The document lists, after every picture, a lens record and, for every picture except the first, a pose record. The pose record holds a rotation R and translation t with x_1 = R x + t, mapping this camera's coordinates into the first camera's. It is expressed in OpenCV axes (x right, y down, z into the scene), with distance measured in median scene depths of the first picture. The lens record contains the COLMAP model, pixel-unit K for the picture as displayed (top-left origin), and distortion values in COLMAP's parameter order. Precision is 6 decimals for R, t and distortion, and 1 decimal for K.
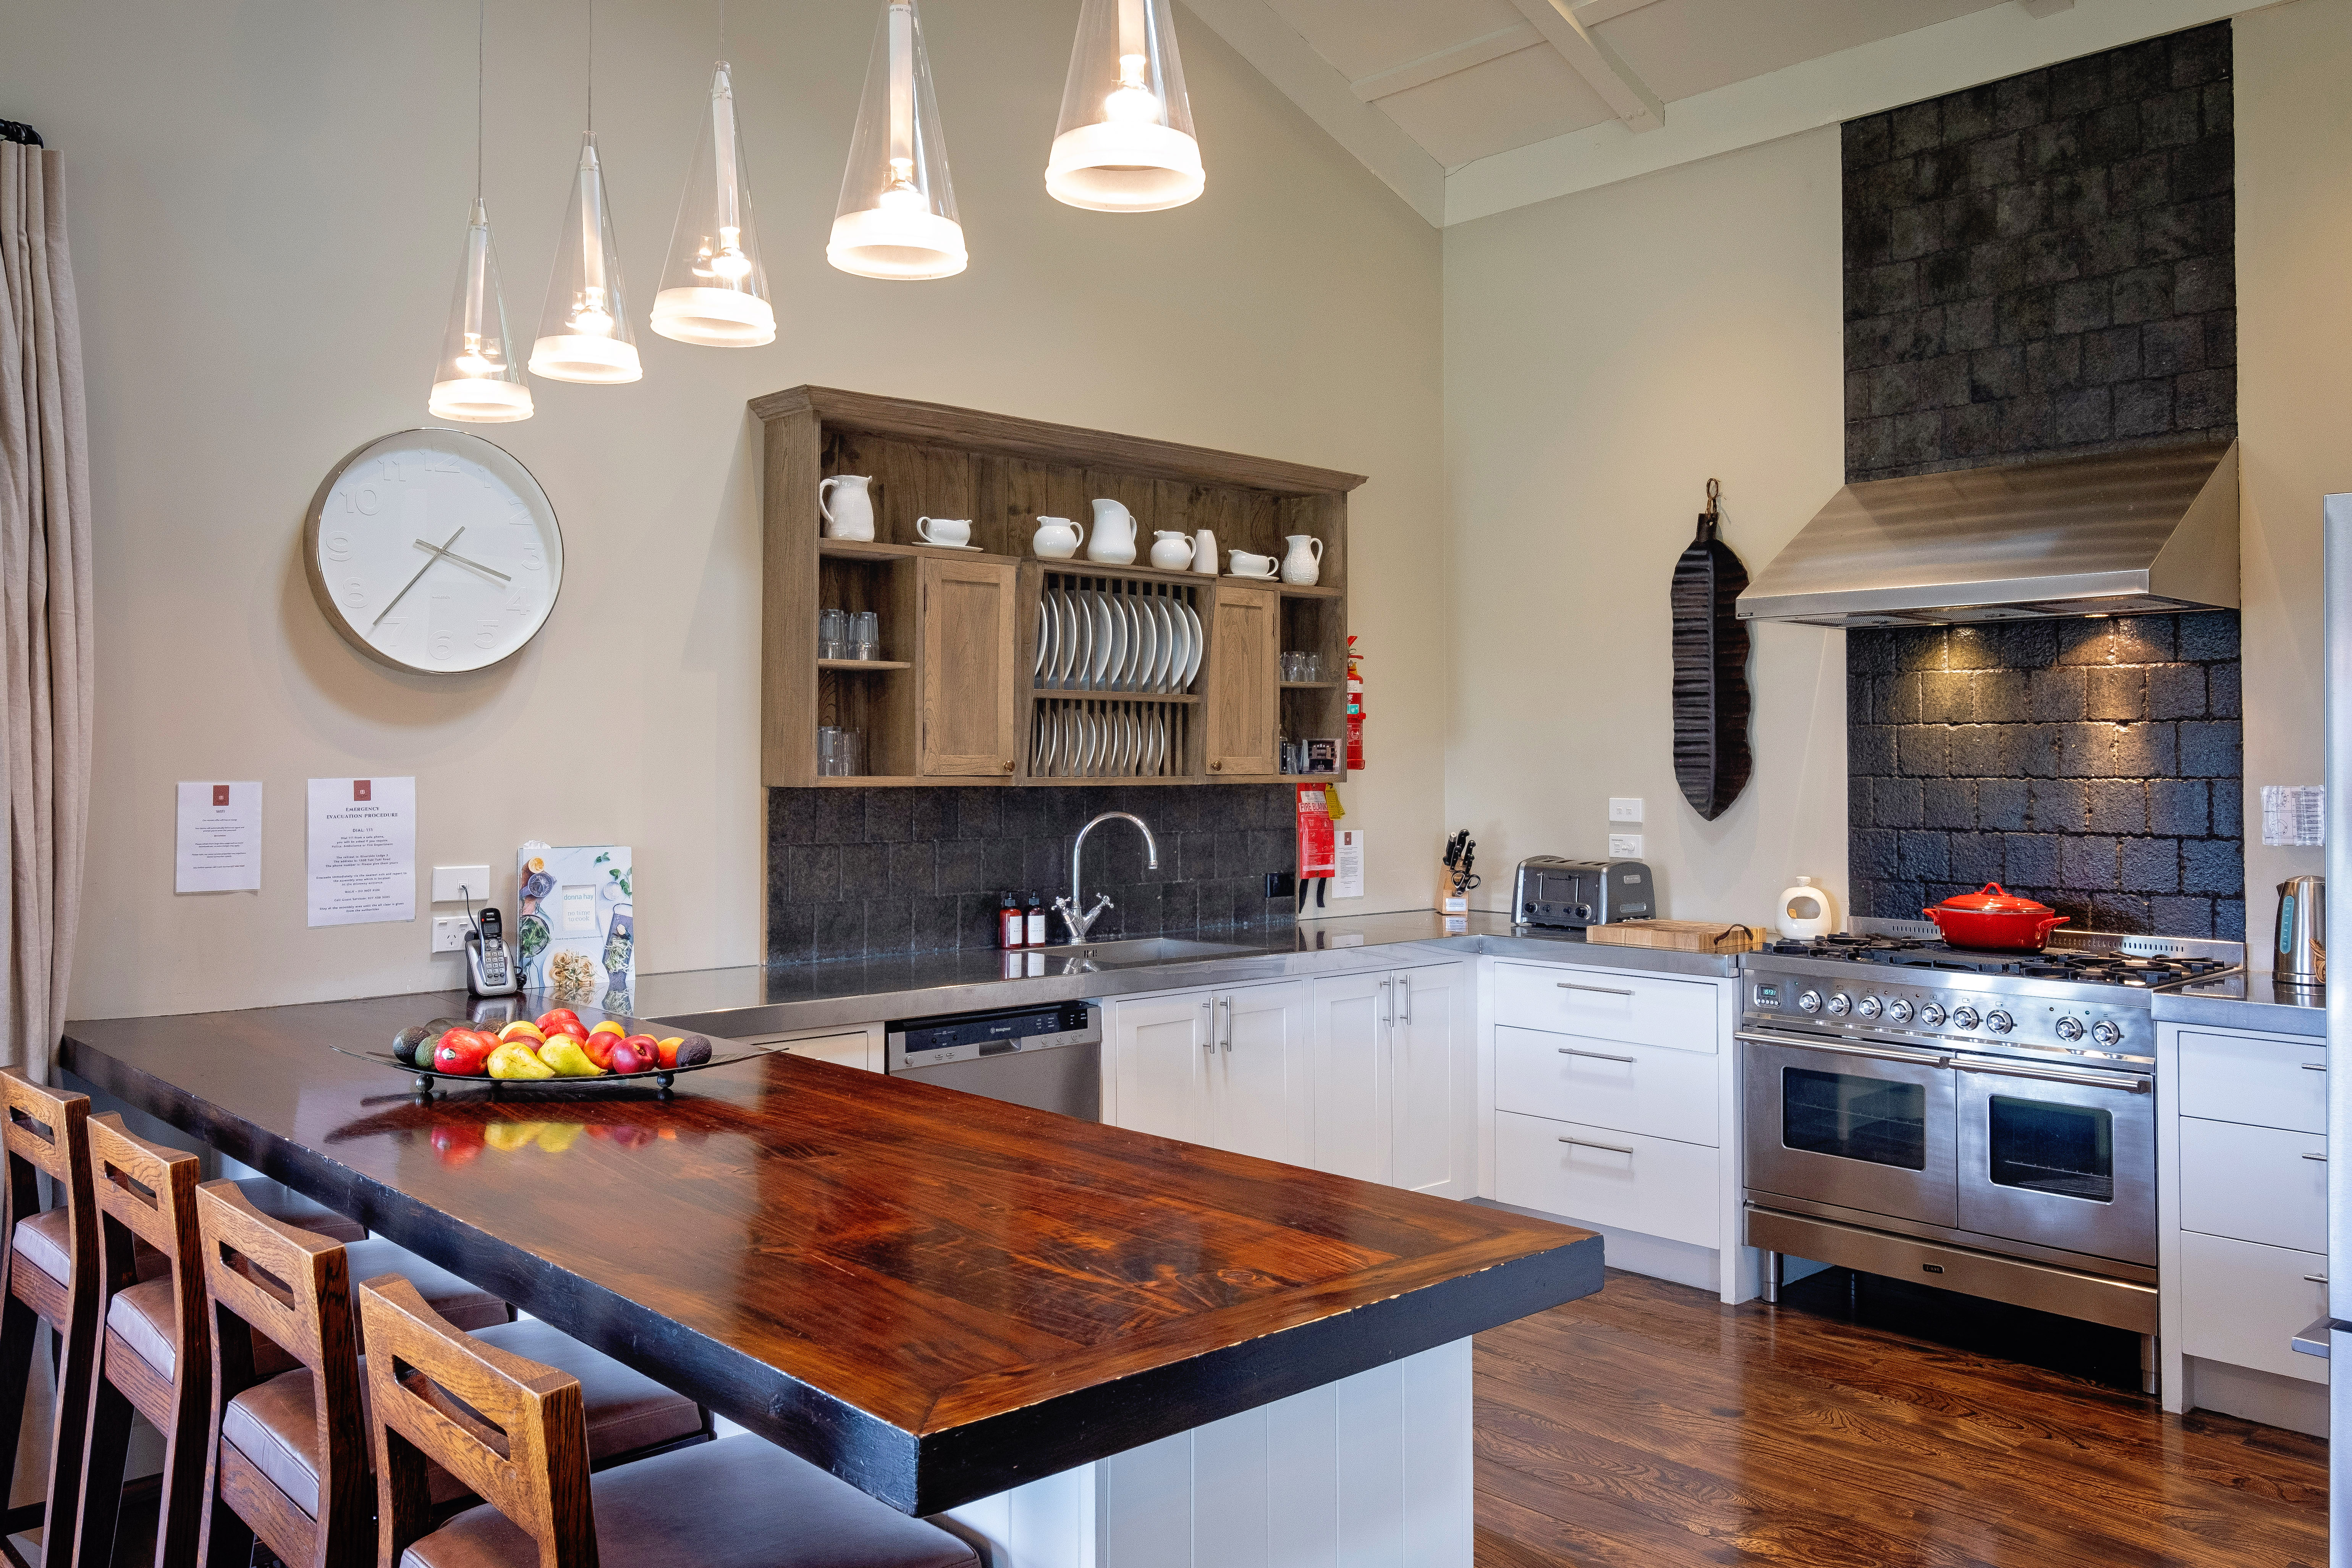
lens RADIAL K [[1794.4, 0, 1167.2], [0, 1794.4, 710.7], [0, 0, 1]] dist [-0.021671, 0.021987]
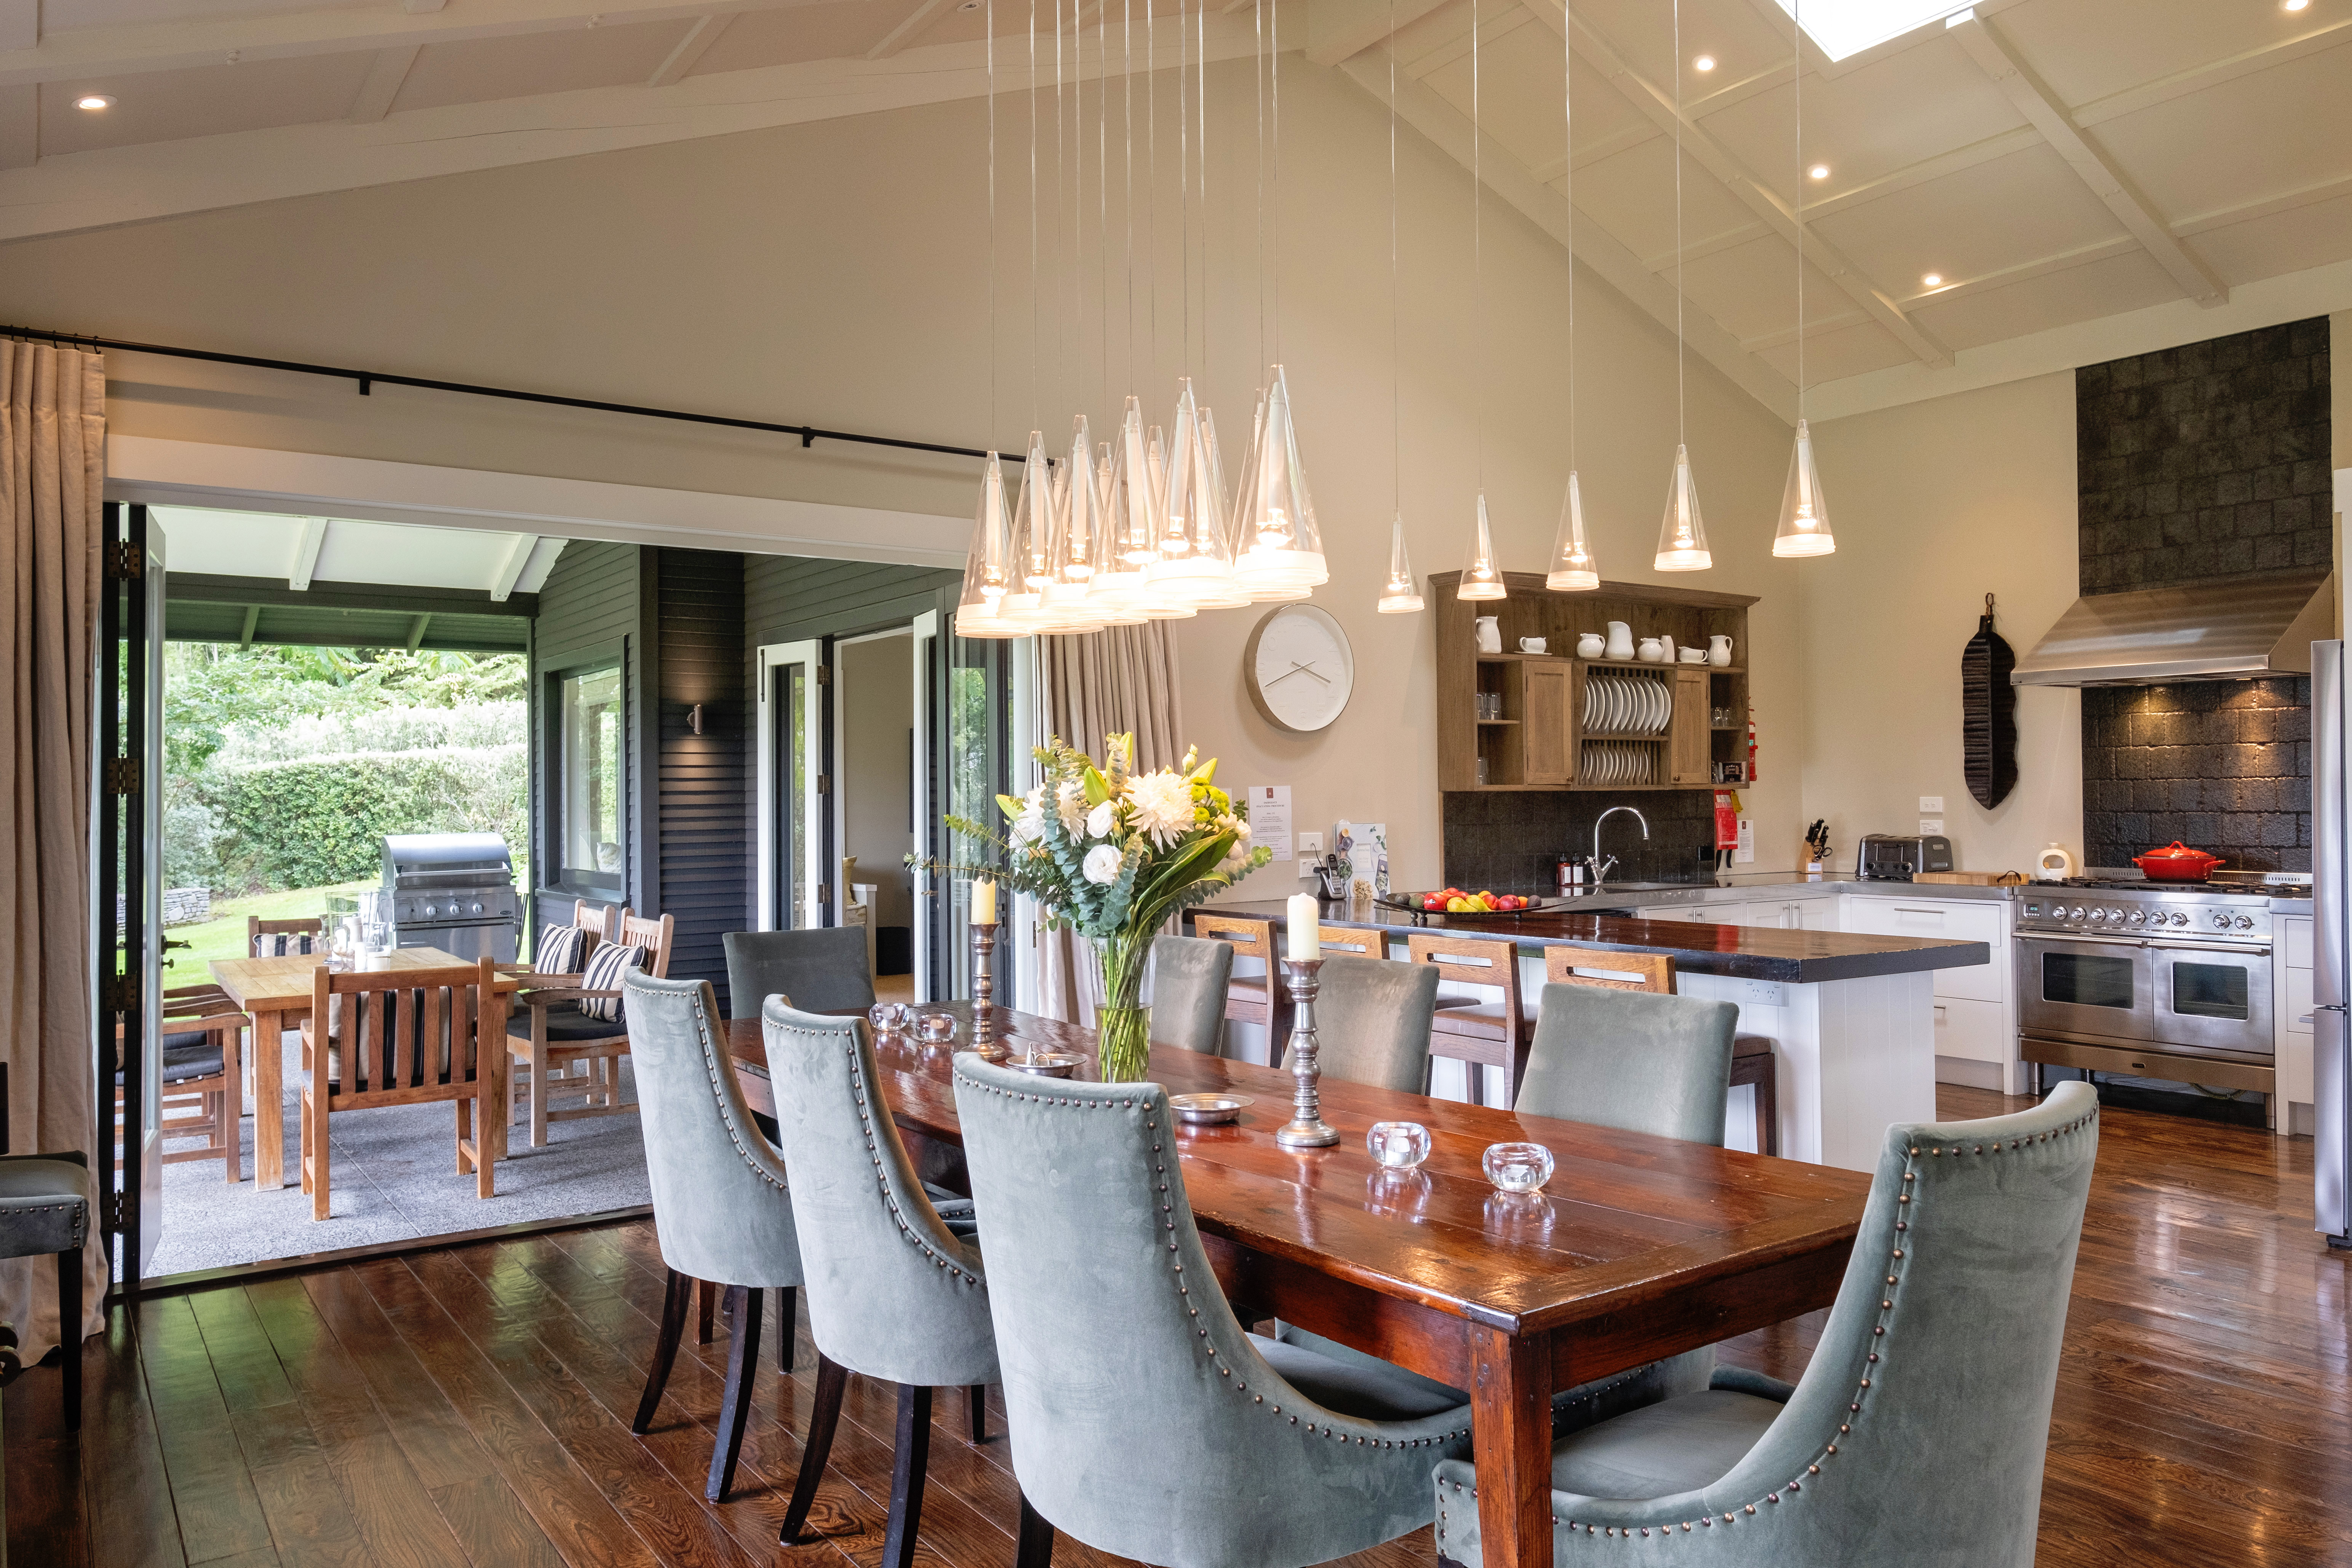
lens RADIAL K [[1618.9, 0, 1196.3], [0, 1618.9, 779.0], [0, 0, 1]] dist [-0.009956, 0.009260]
pose [[0.990764, -0.013205, -0.134952, -0.226882], [0.015694, 0.999725, 0.017396, -0.001828], [0.134686, -0.019354, 0.990699, -0.582459]]
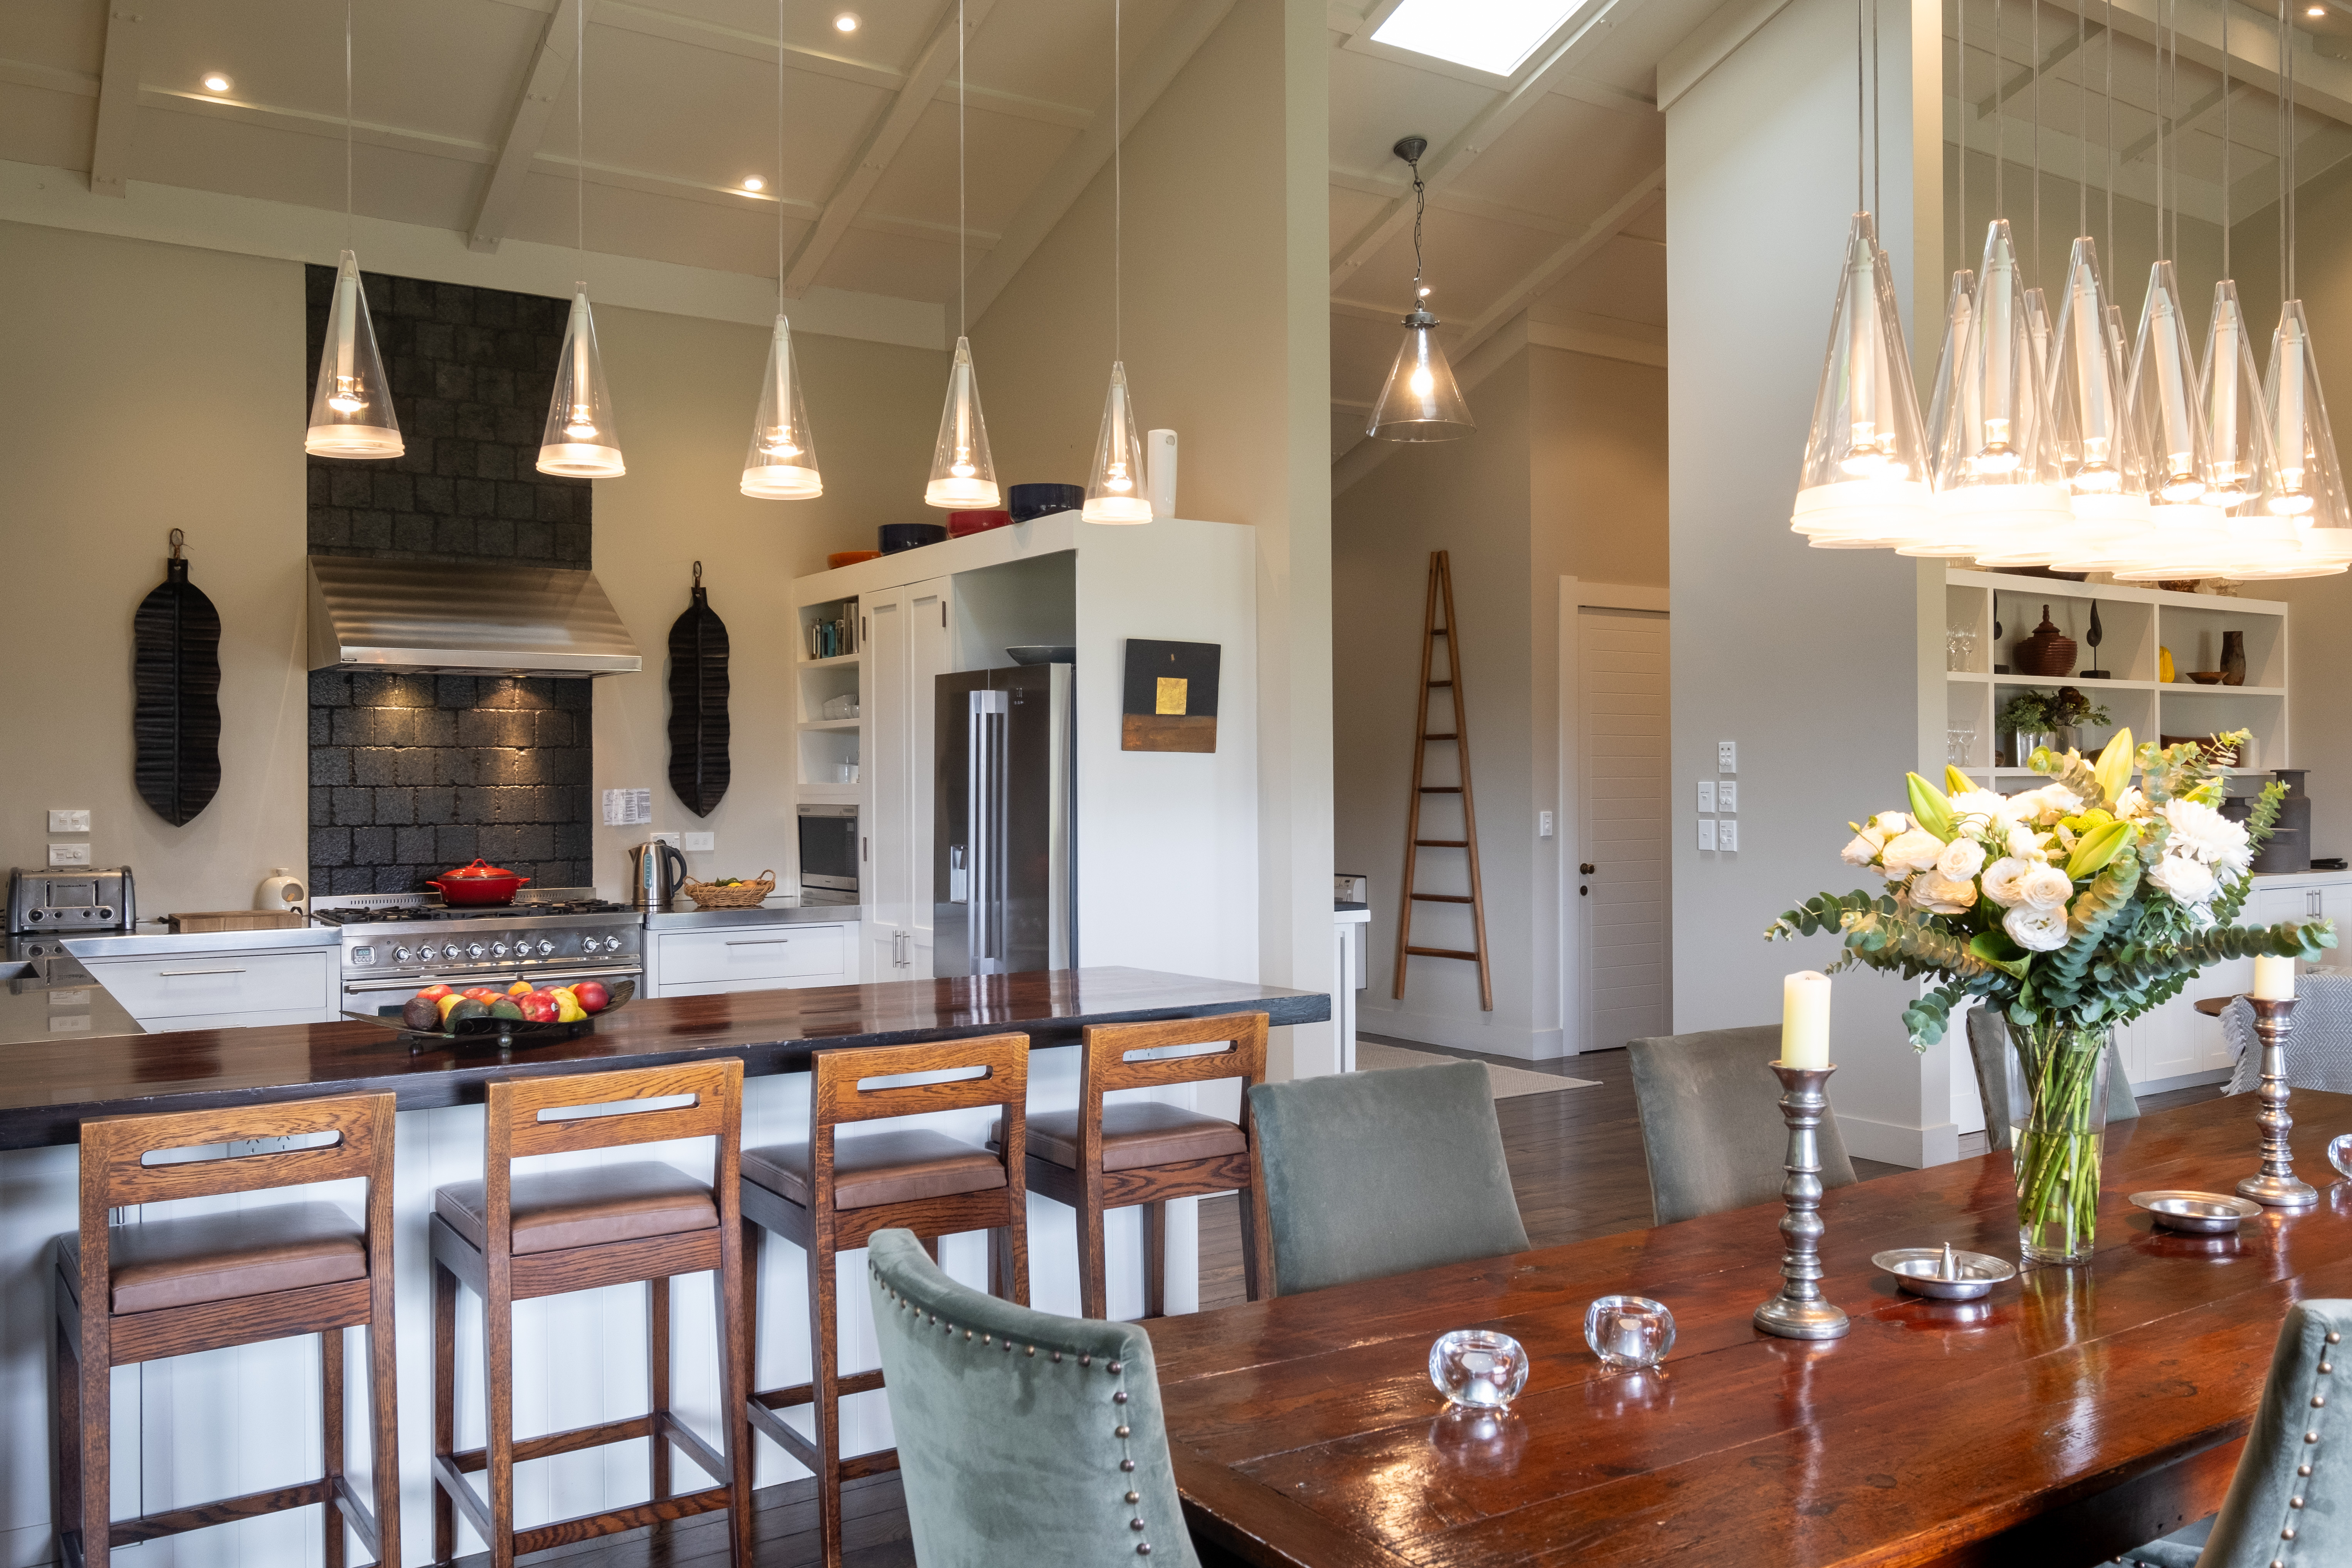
lens RADIAL K [[1915.6, 0, 1192.5], [0, 1915.6, 800.3], [0, 0, 1]] dist [-0.009668, 0.001860]
pose [[0.148012, -0.008810, 0.988946, -0.933643], [-0.021780, 0.999689, 0.012165, 0.017577], [-0.988746, -0.023340, 0.147774, 0.199040]]
